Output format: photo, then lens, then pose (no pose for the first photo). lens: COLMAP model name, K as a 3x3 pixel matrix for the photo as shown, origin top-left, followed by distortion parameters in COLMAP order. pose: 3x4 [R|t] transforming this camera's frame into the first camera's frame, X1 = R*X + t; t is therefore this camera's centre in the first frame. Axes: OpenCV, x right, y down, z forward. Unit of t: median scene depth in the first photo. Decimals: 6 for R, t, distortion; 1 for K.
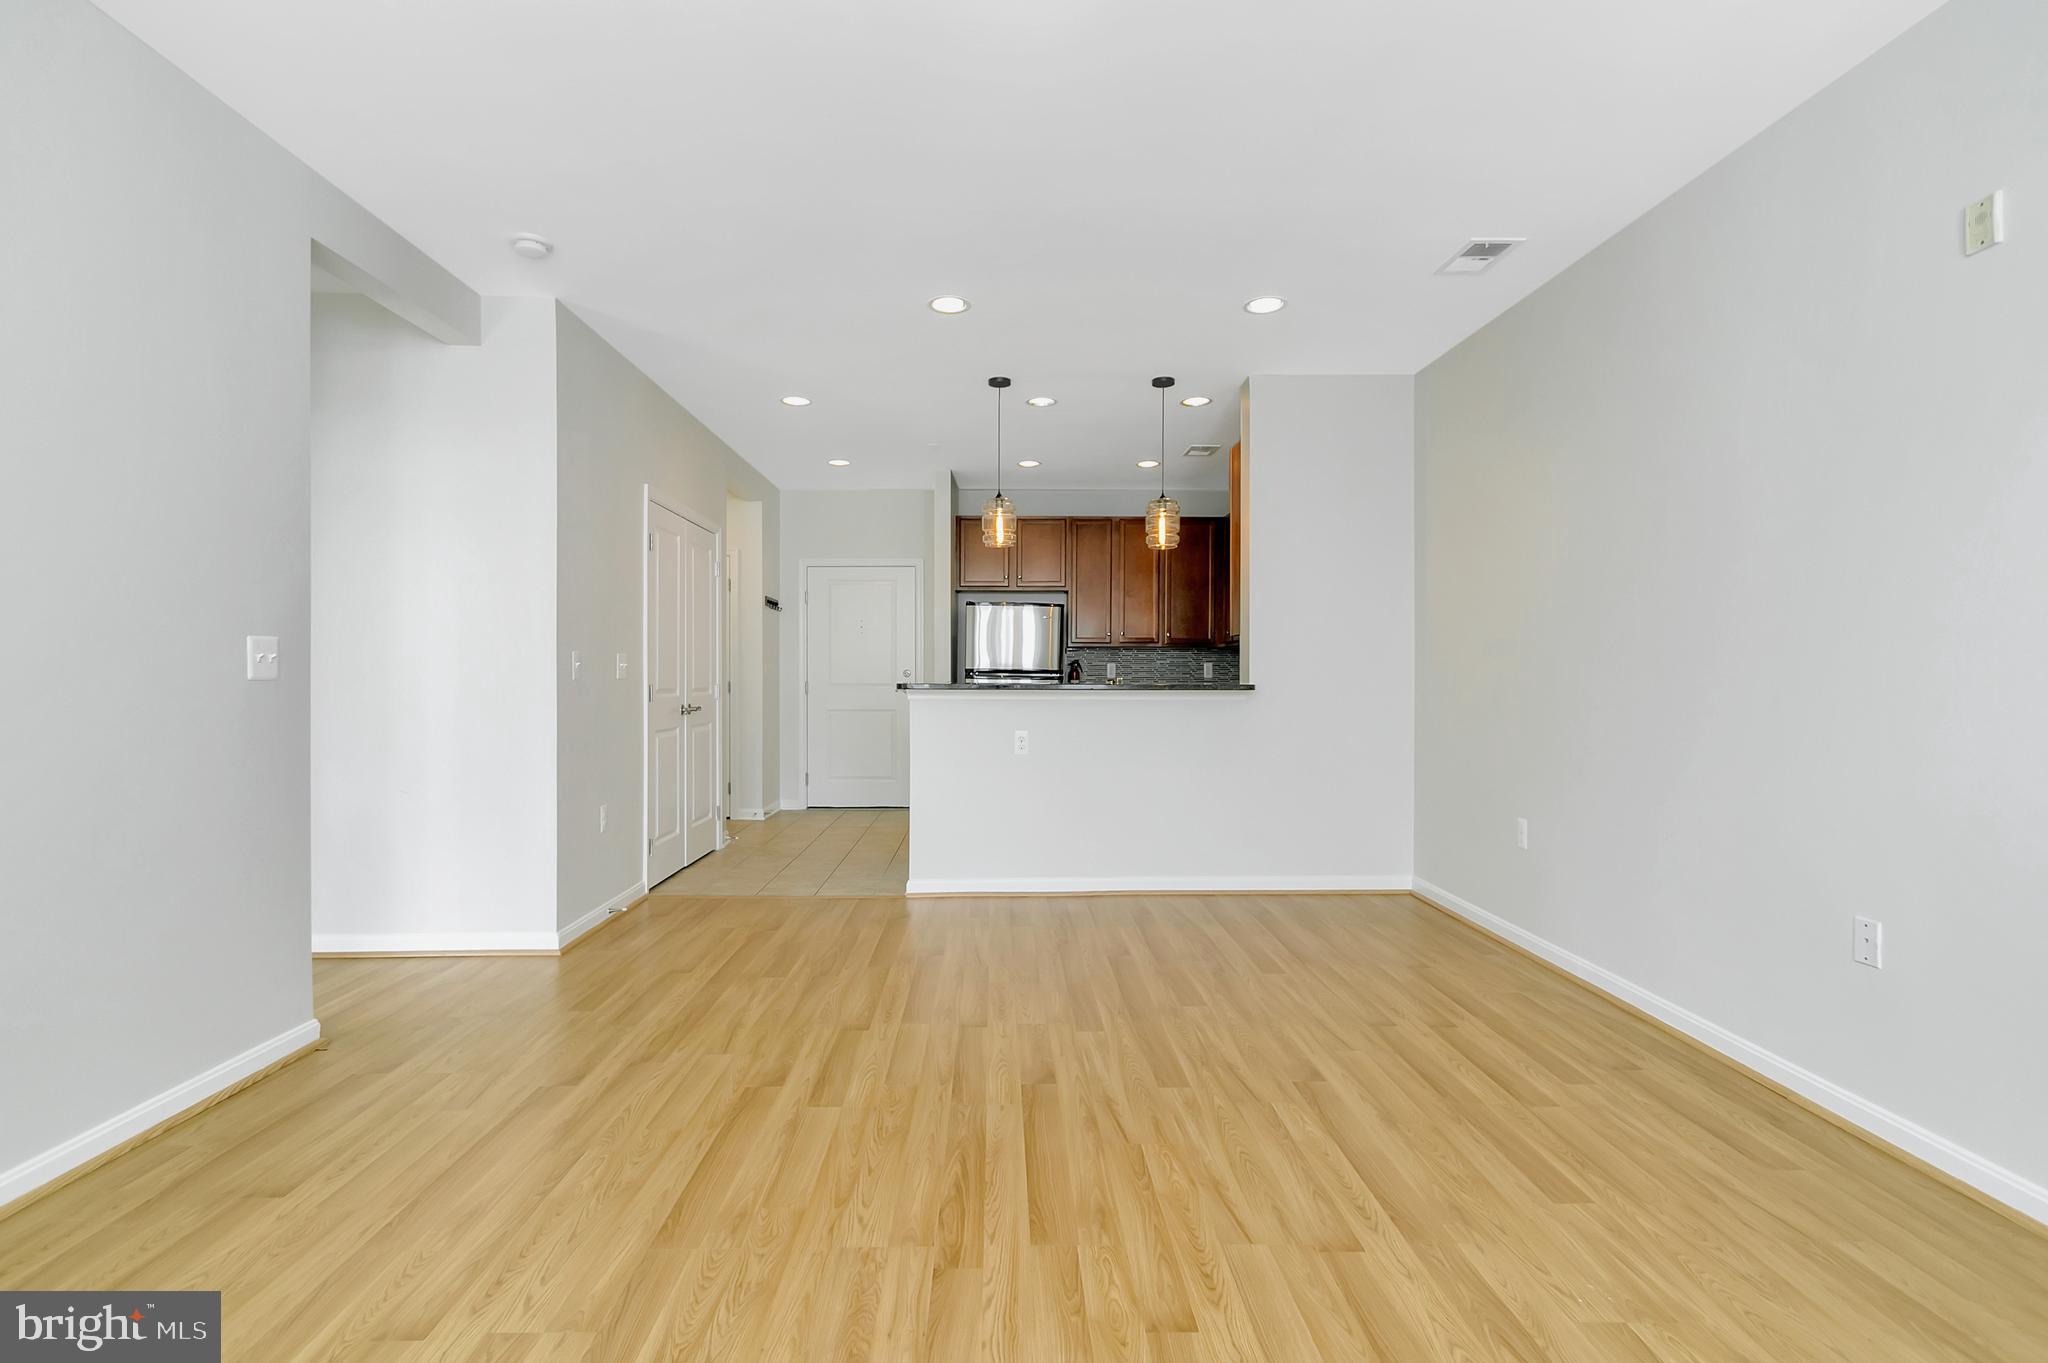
lens RADIAL K [[937.9, 0, 1005.6], [0, 937.9, 671.9], [0, 0, 1]] dist [0.002485, 0.000474]
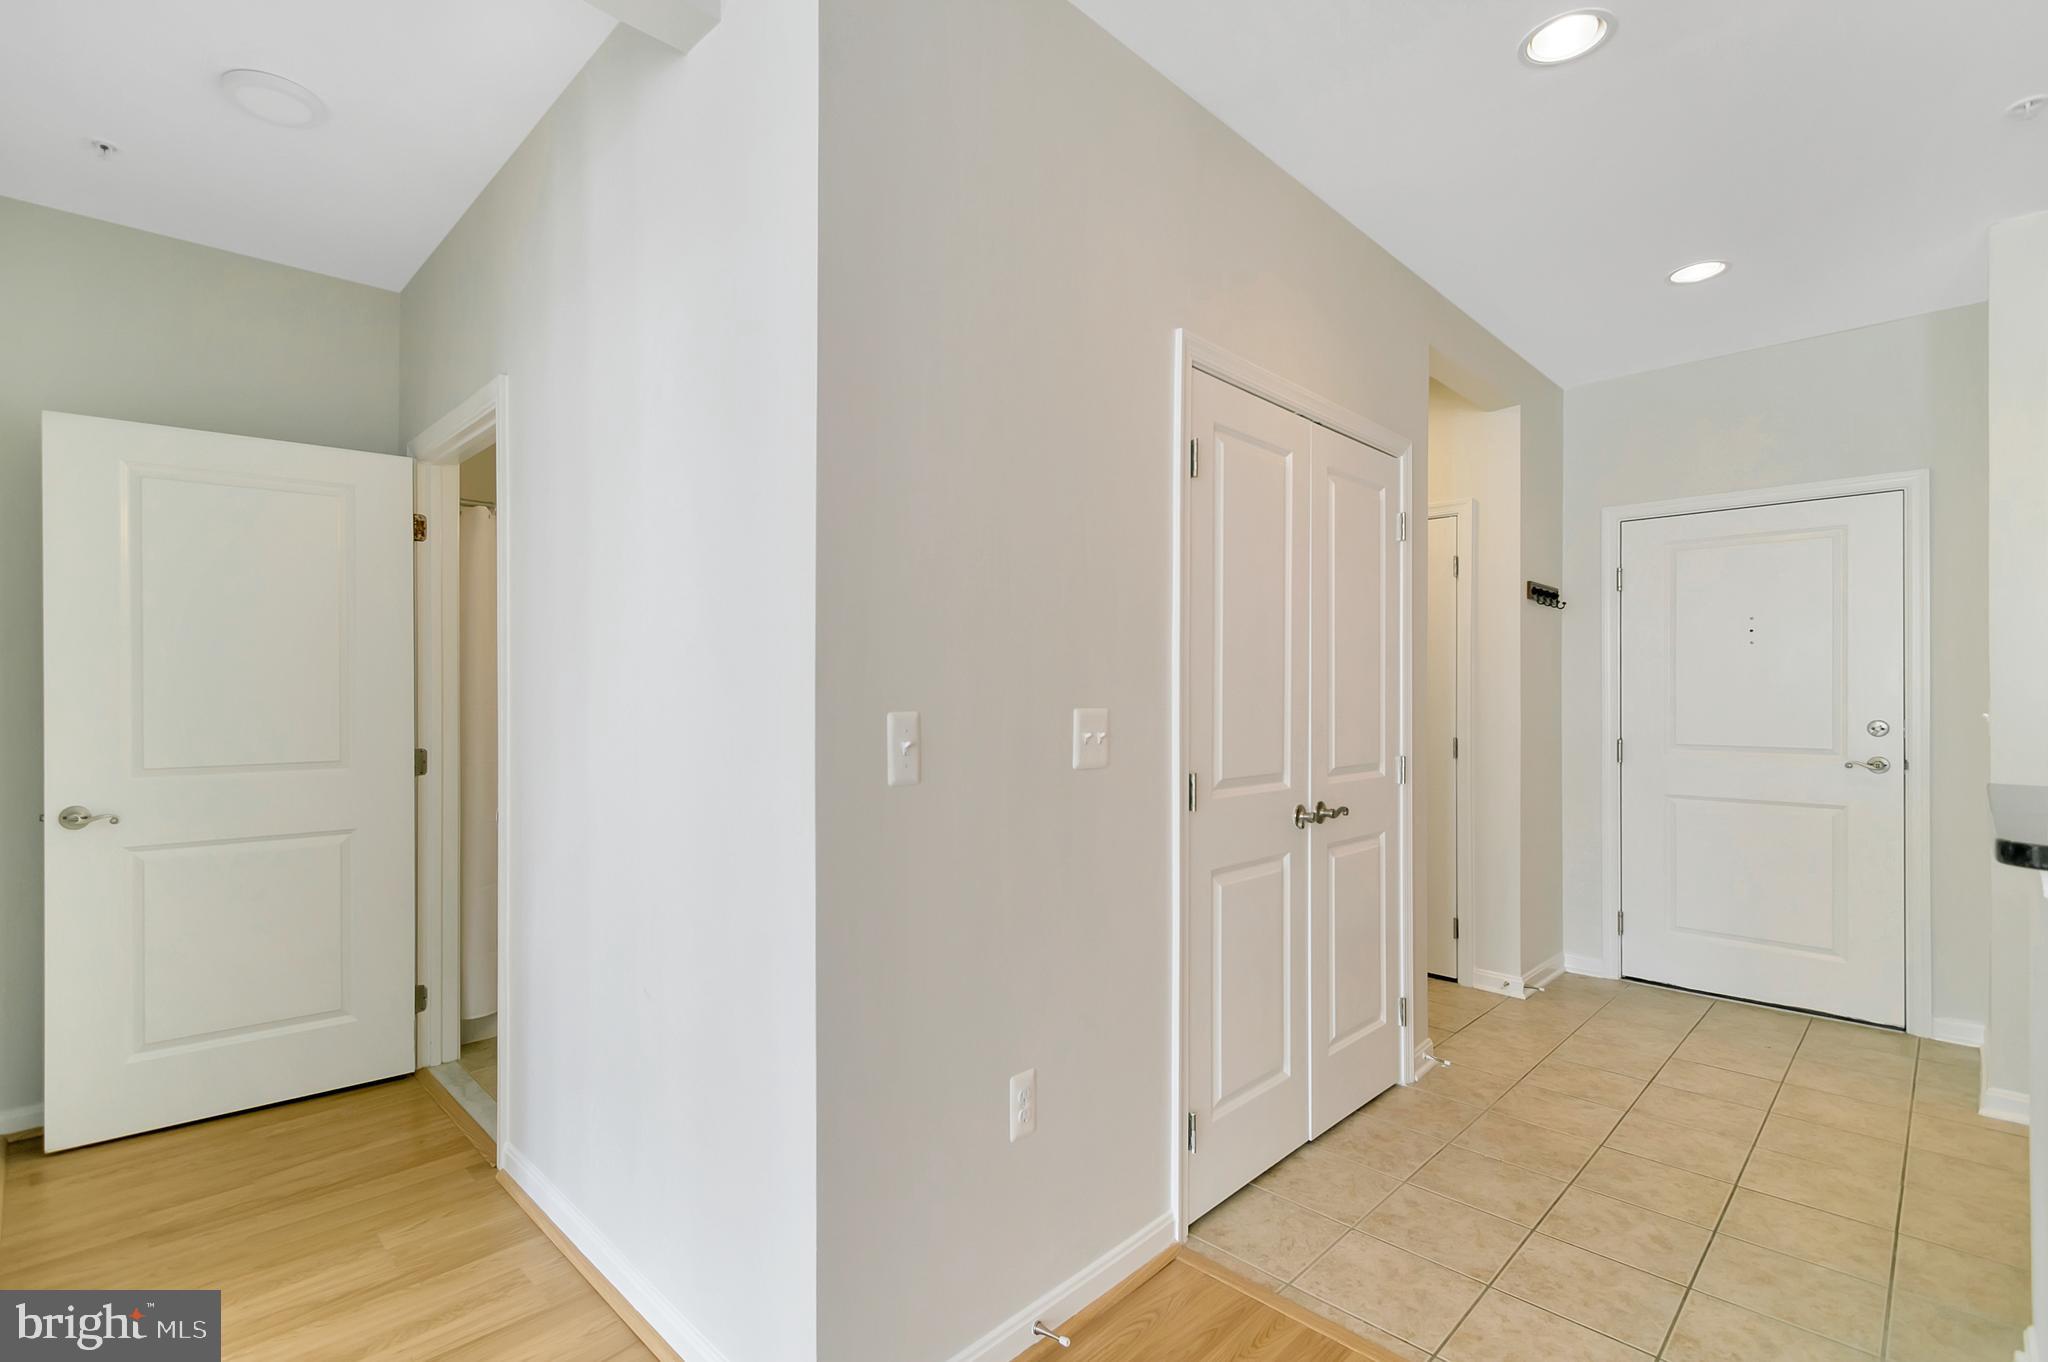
lens RADIAL K [[945.7, 0, 1013.3], [0, 945.7, 691.0], [0, 0, 1]] dist [0.015020, -0.000532]
pose [[0.701837, -0.001145, -0.712337, -0.113129], [-0.000247, 0.999998, -0.001851, -0.025189], [0.712337, 0.001474, 0.701836, 0.618194]]
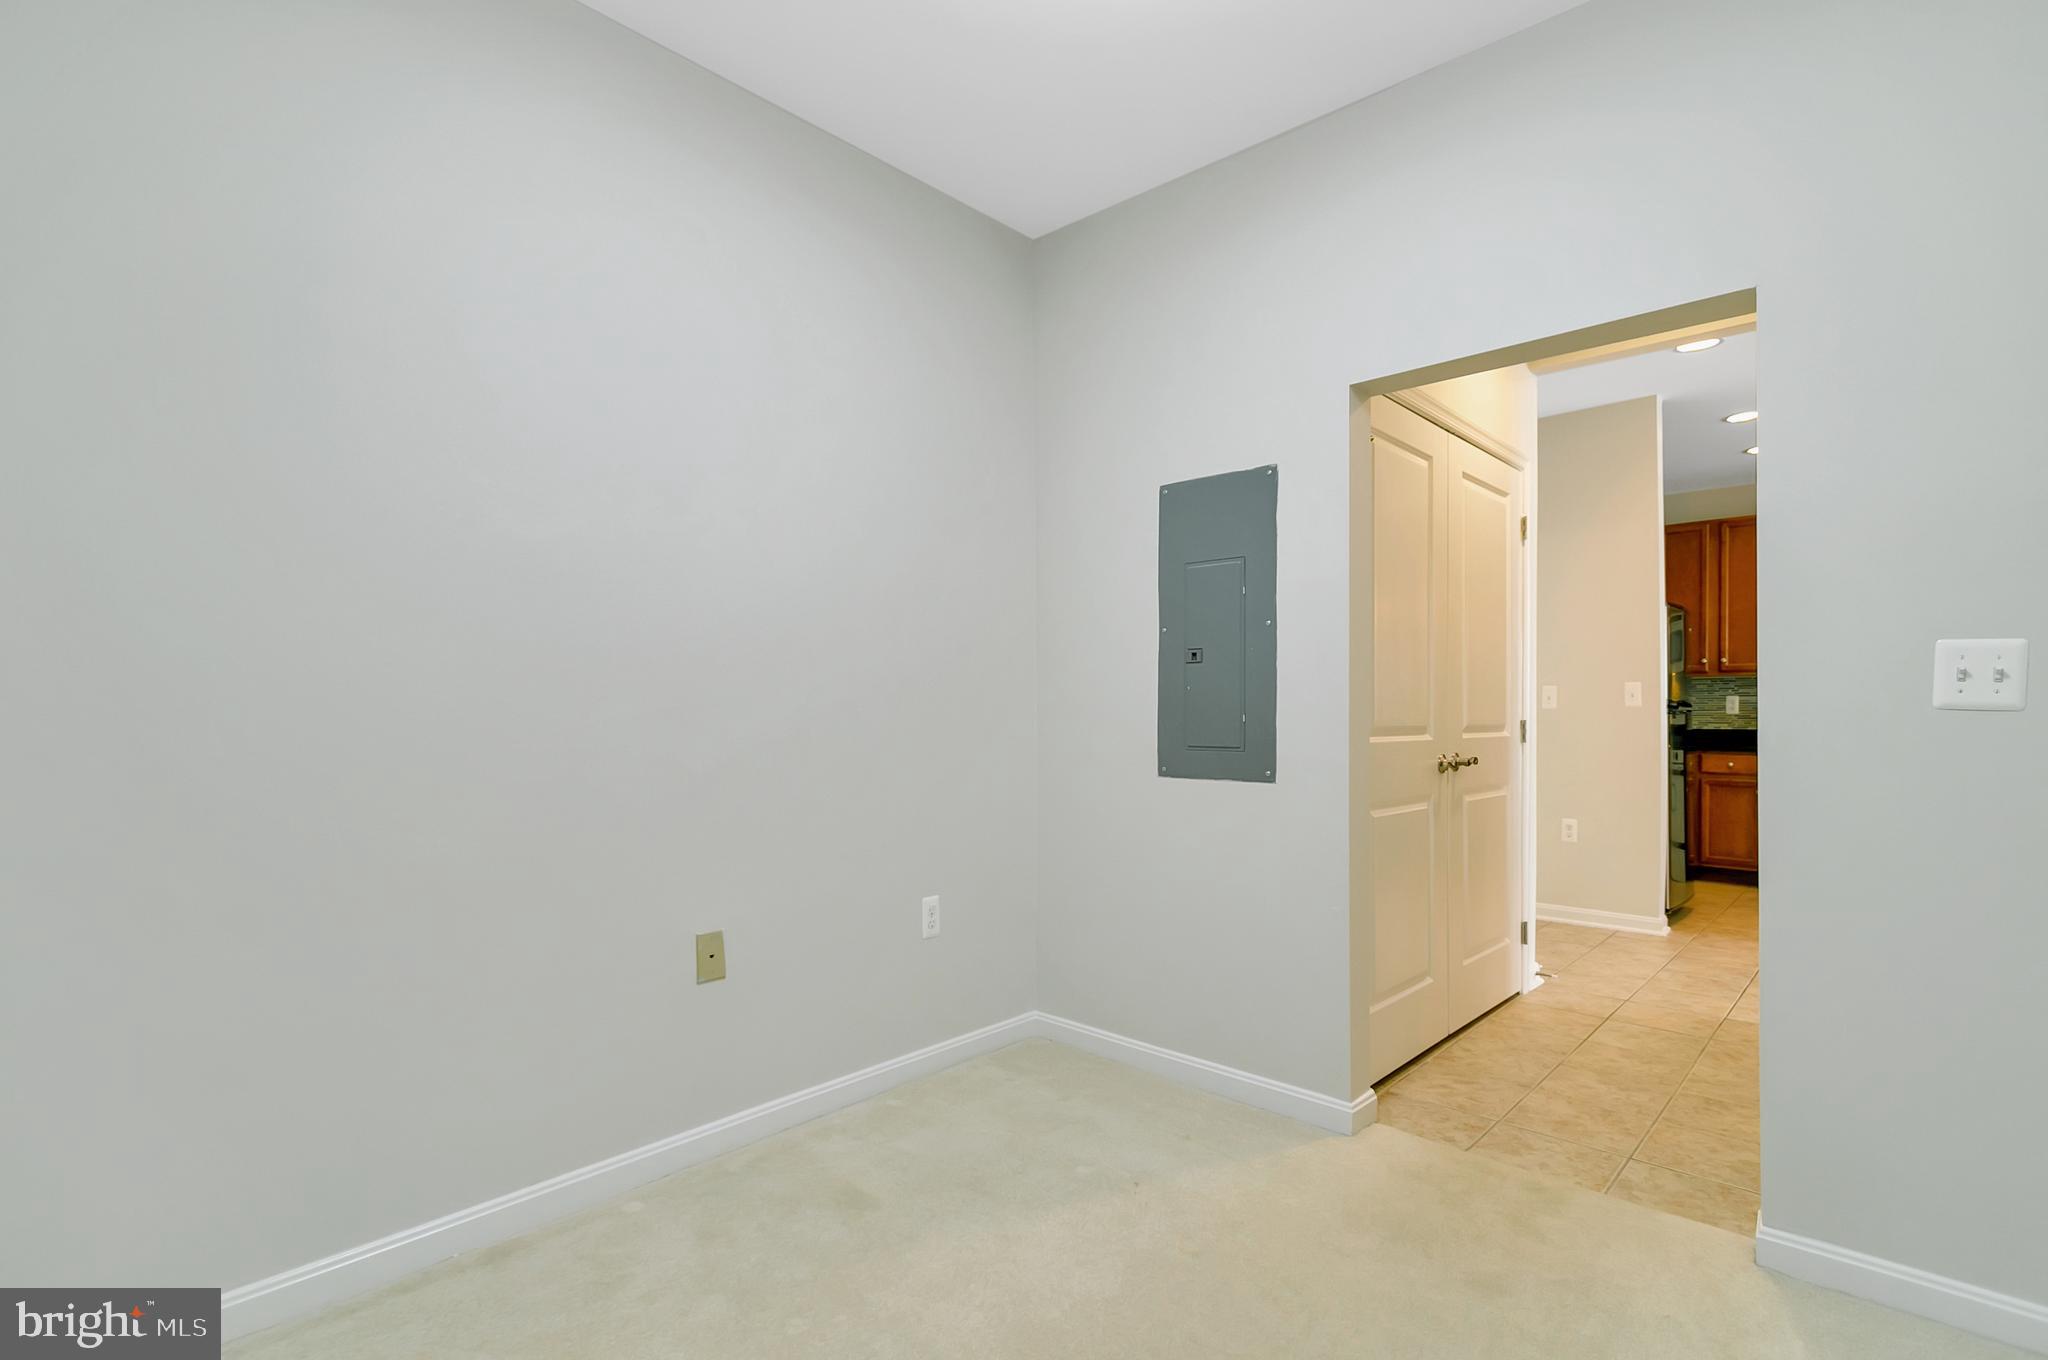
lens RADIAL K [[967.1, 0, 1011.7], [0, 967.1, 701.5], [0, 0, 1]] dist [0.001456, -0.000129]
pose [[0.696954, 0.008696, 0.717063, -1.285851], [-0.004814, 0.999961, -0.007448, 0.008681], [-0.717100, 0.001739, 0.696969, 1.256469]]
